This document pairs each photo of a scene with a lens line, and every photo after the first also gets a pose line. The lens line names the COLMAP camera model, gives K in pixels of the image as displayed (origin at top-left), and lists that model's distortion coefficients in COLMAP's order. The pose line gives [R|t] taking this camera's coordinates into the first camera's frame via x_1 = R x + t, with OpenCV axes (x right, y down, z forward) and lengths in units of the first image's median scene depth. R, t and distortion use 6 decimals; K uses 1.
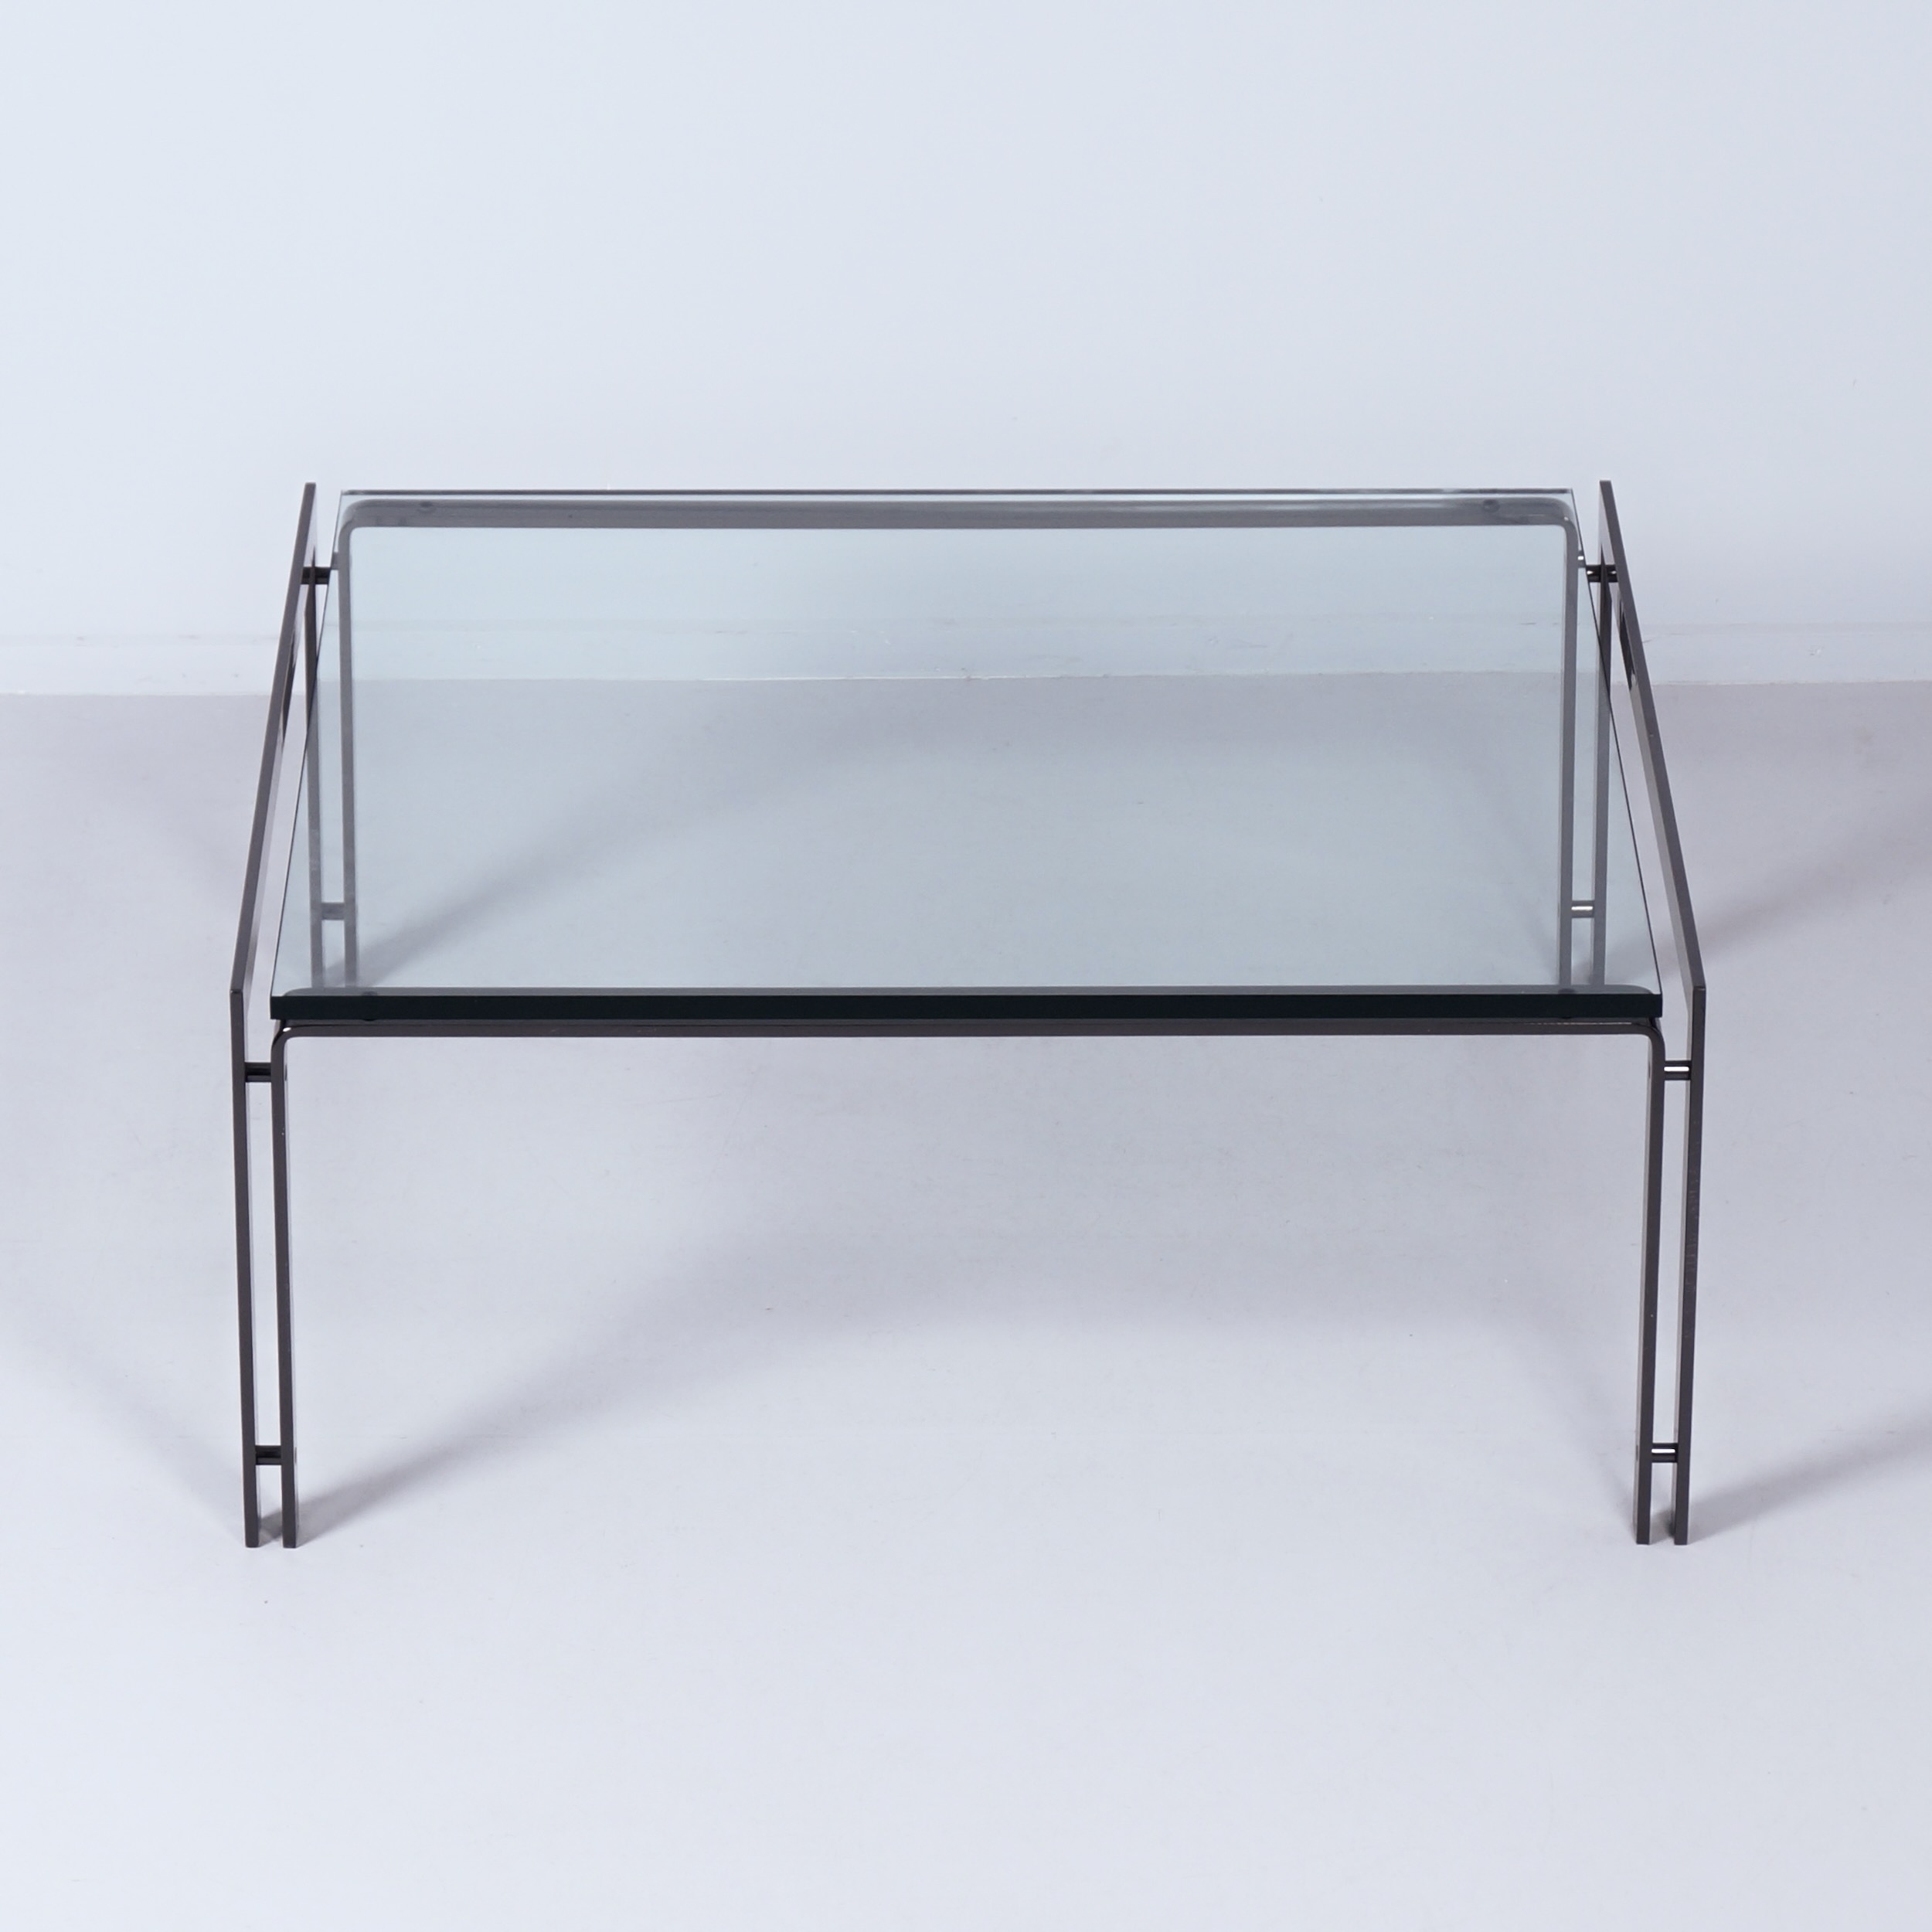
lens RADIAL K [[10010.3, 0, 1077.0], [0, 10010.3, 966.8], [0, 0, 1]] dist [-0.359573, 20.555834]
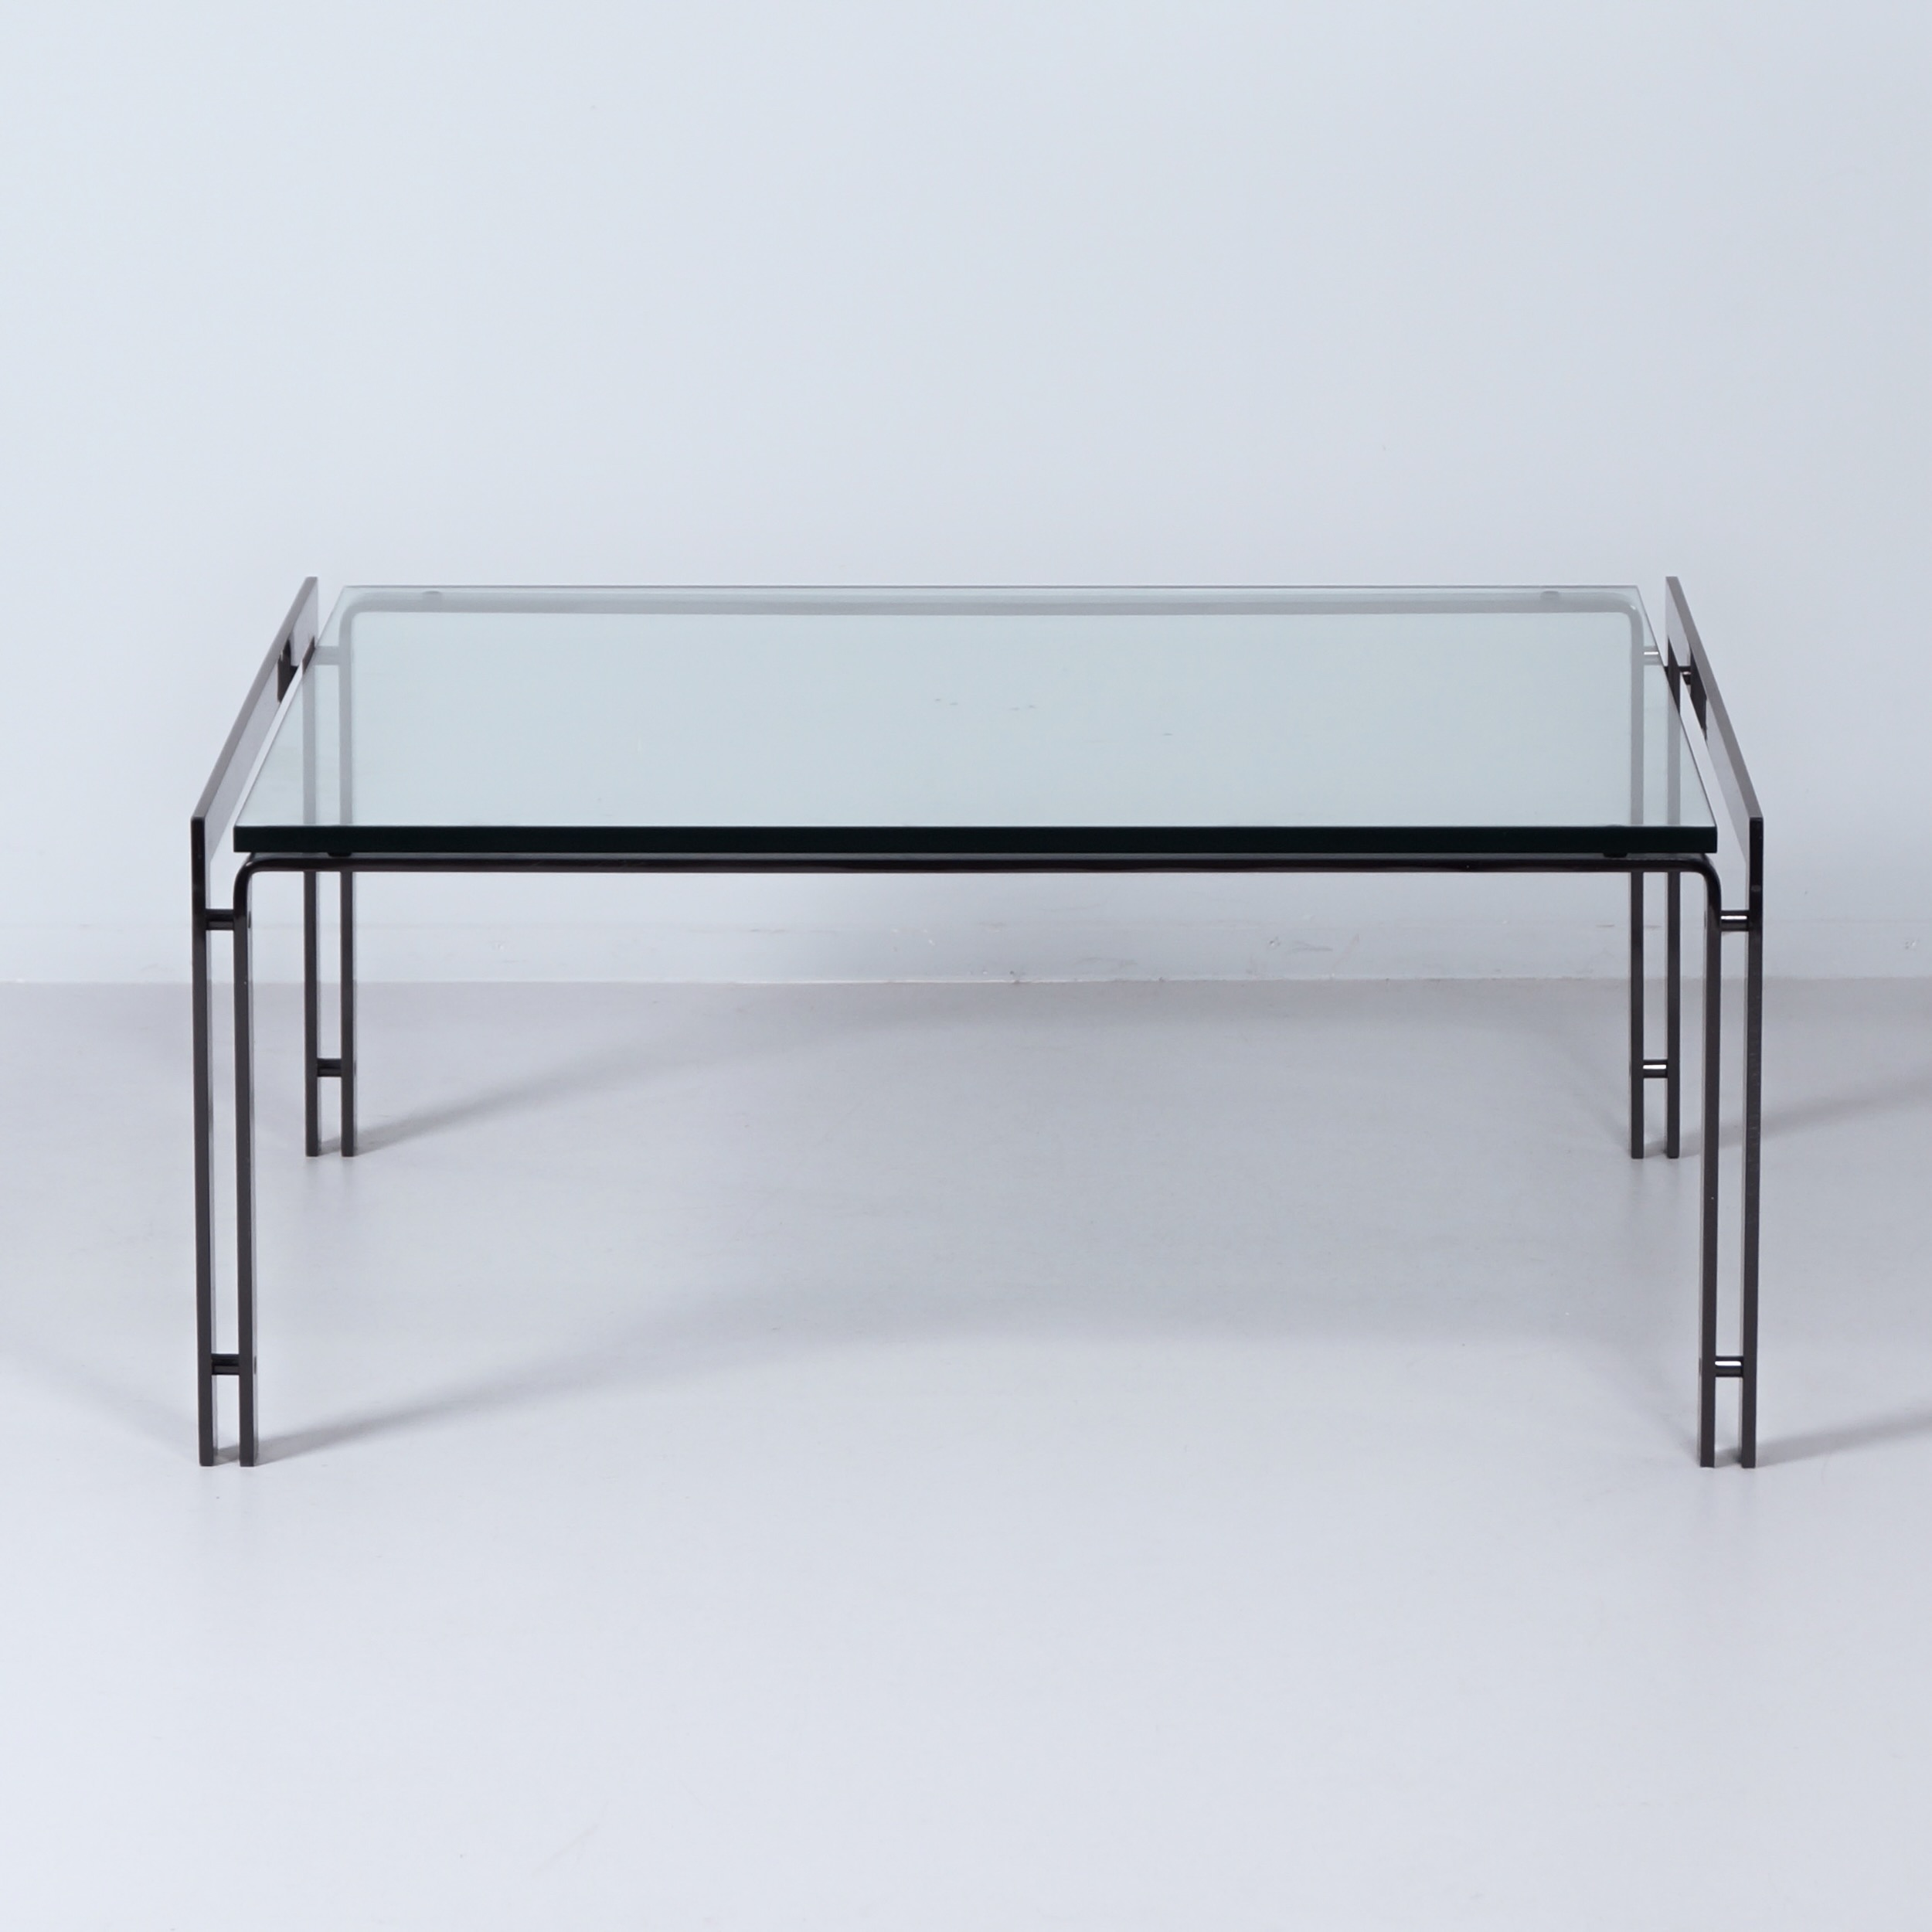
lens RADIAL K [[10134.3, 0, 966.0], [0, 10134.3, 966.0], [0, 0, 1]] dist [0.011833, 6.067990]
pose [[0.999509, -0.001180, -0.031304, 0.017445], [-0.005623, 0.976301, -0.216346, 0.214943], [0.030818, 0.216416, 0.975815, 0.072490]]
